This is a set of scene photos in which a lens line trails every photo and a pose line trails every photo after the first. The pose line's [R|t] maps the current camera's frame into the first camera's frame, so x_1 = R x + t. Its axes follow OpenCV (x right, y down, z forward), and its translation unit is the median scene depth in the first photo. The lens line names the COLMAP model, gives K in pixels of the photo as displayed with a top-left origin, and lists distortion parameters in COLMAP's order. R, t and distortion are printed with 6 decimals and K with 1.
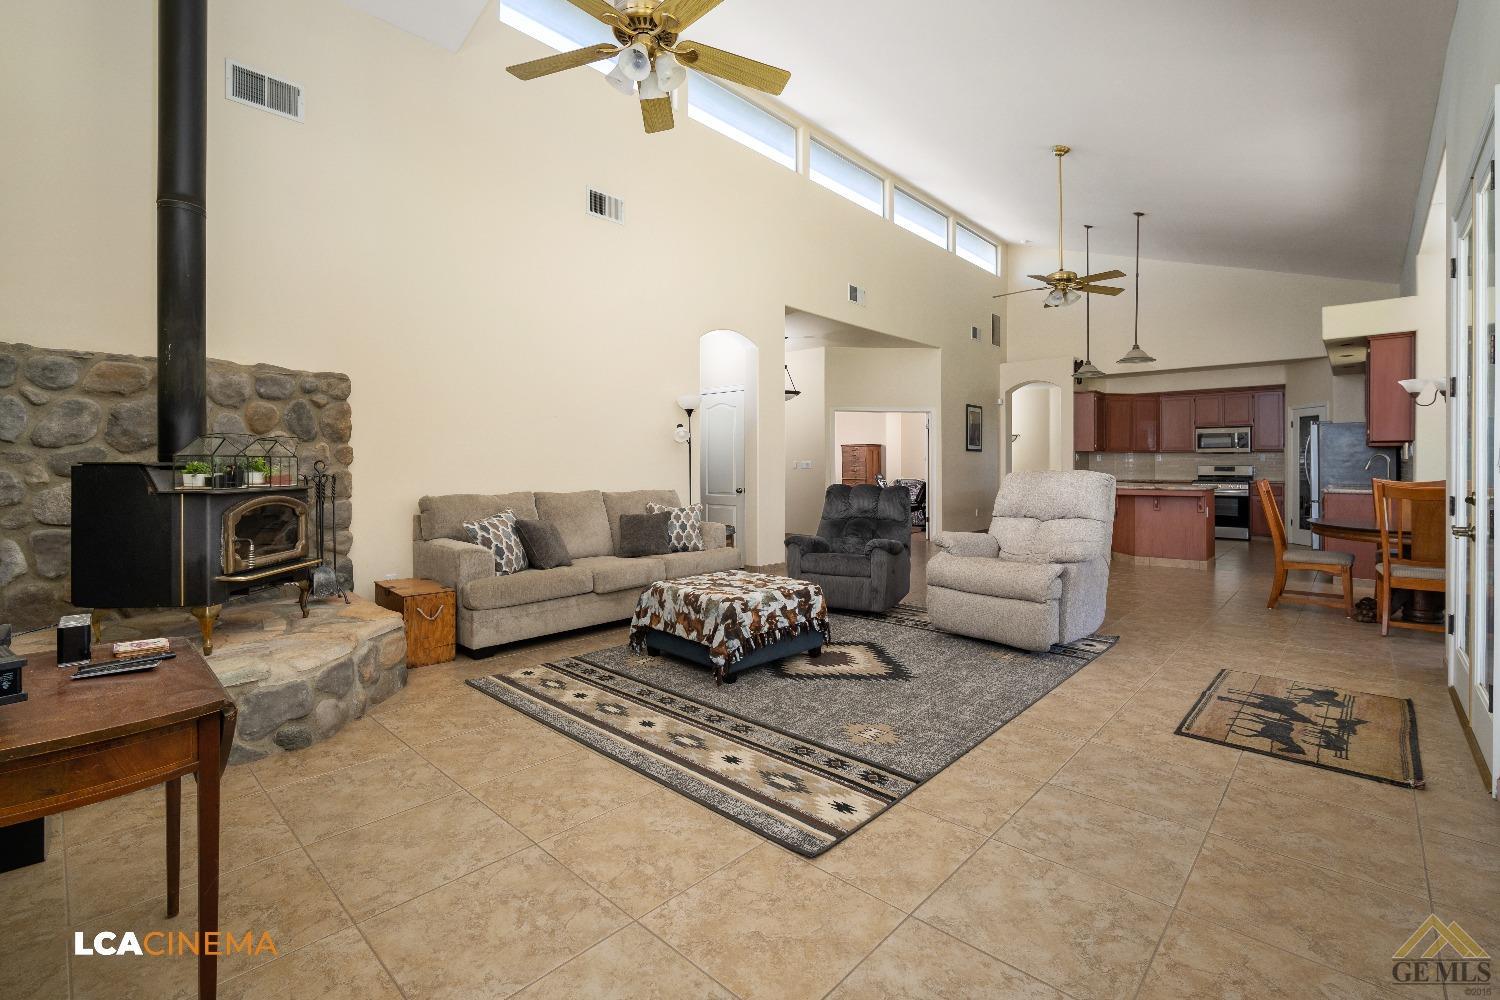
lens RADIAL K [[664.6, 0, 755.9], [0, 664.6, 461.8], [0, 0, 1]] dist [-0.003160, -0.000018]
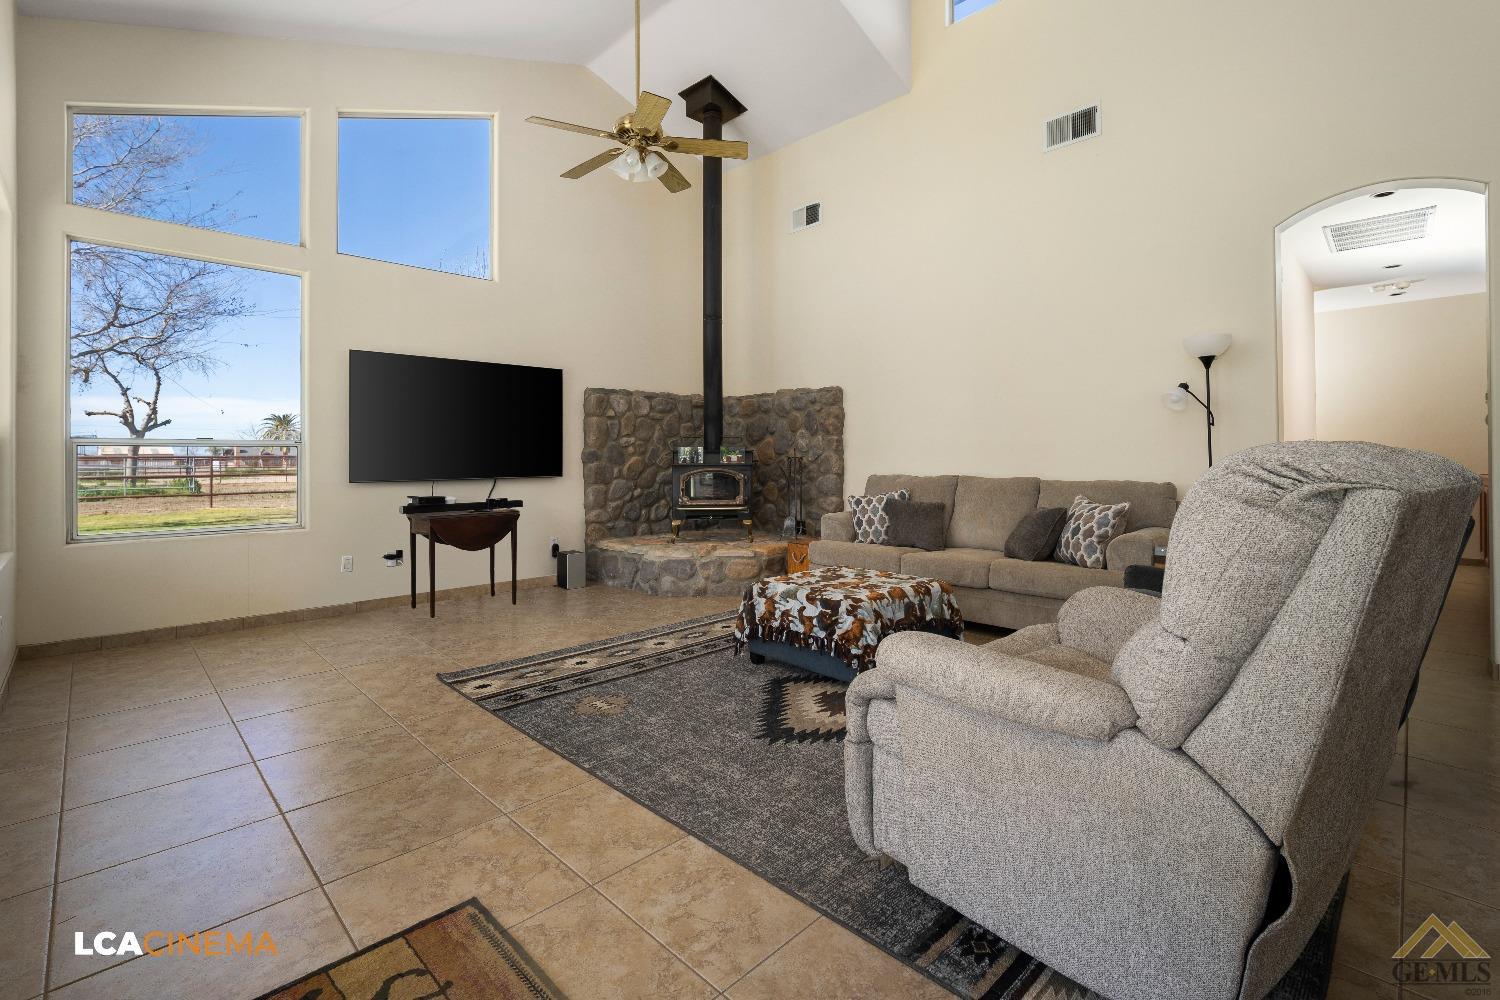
lens RADIAL K [[664.6, 0, 750.8], [0, 664.6, 458.1], [0, 0, 1]] dist [-0.003160, -0.000018]
pose [[-0.035591, 0.003265, -0.999361, 1.118983], [0.010451, 0.999941, 0.002894, 0.020604], [0.999312, -0.010342, -0.035623, 1.186002]]
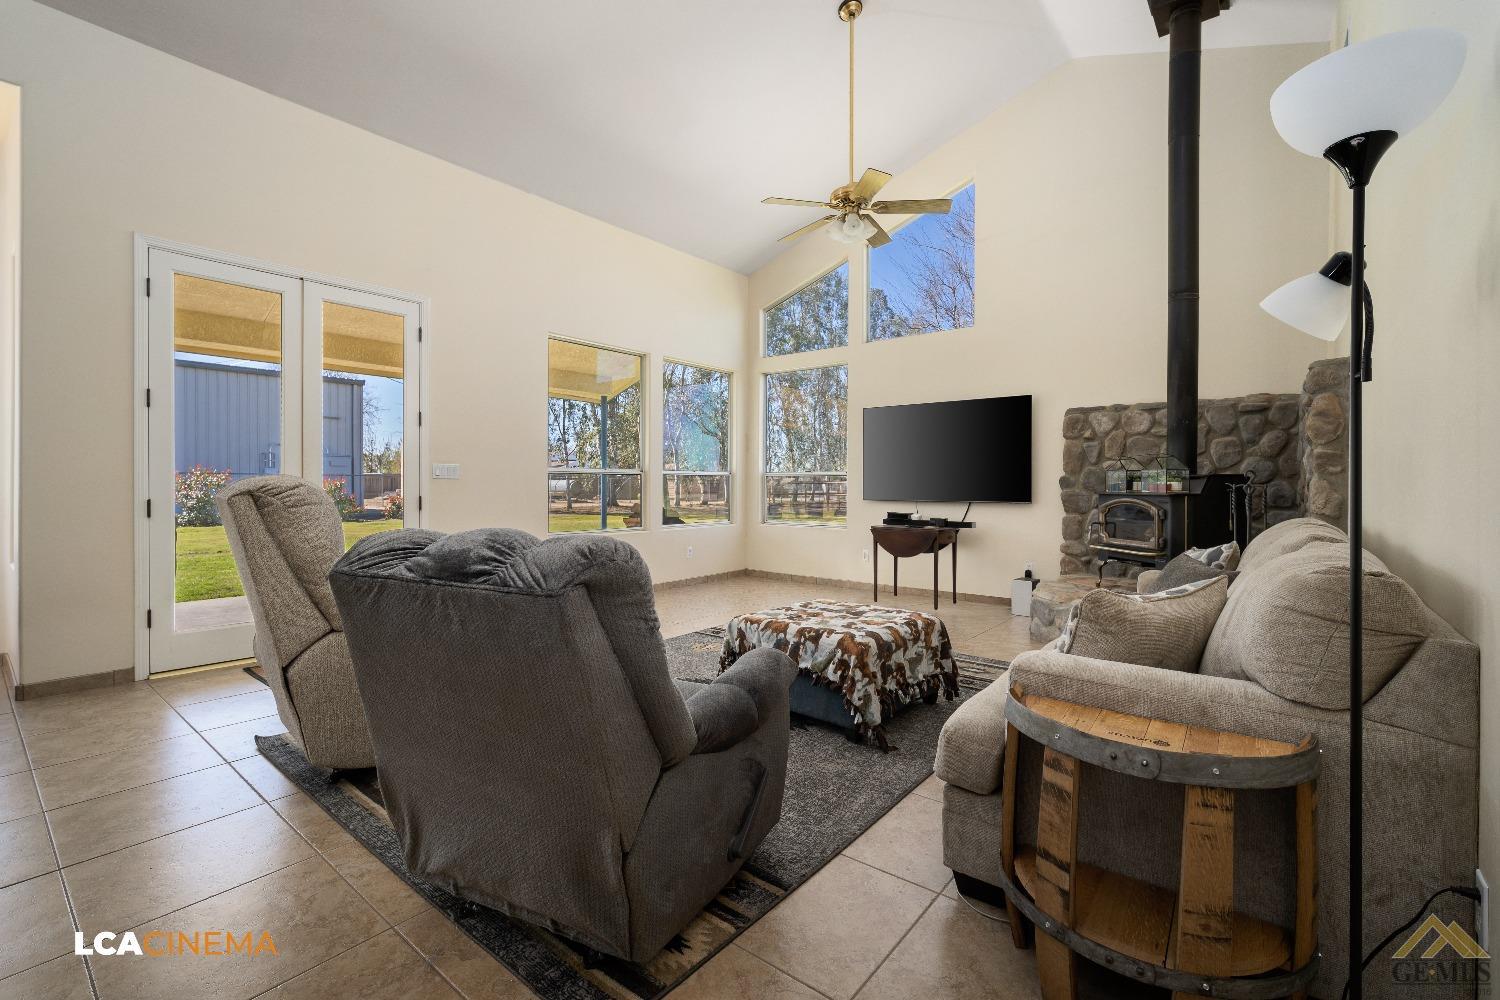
lens RADIAL K [[664.6, 0, 761.7], [0, 664.6, 492.5], [0, 0, 1]] dist [-0.003160, -0.000018]
pose [[-0.997700, -0.000073, -0.067782, 0.141574], [-0.000516, 0.999979, 0.006509, 0.031809], [0.067780, 0.006529, -0.997679, 2.394993]]
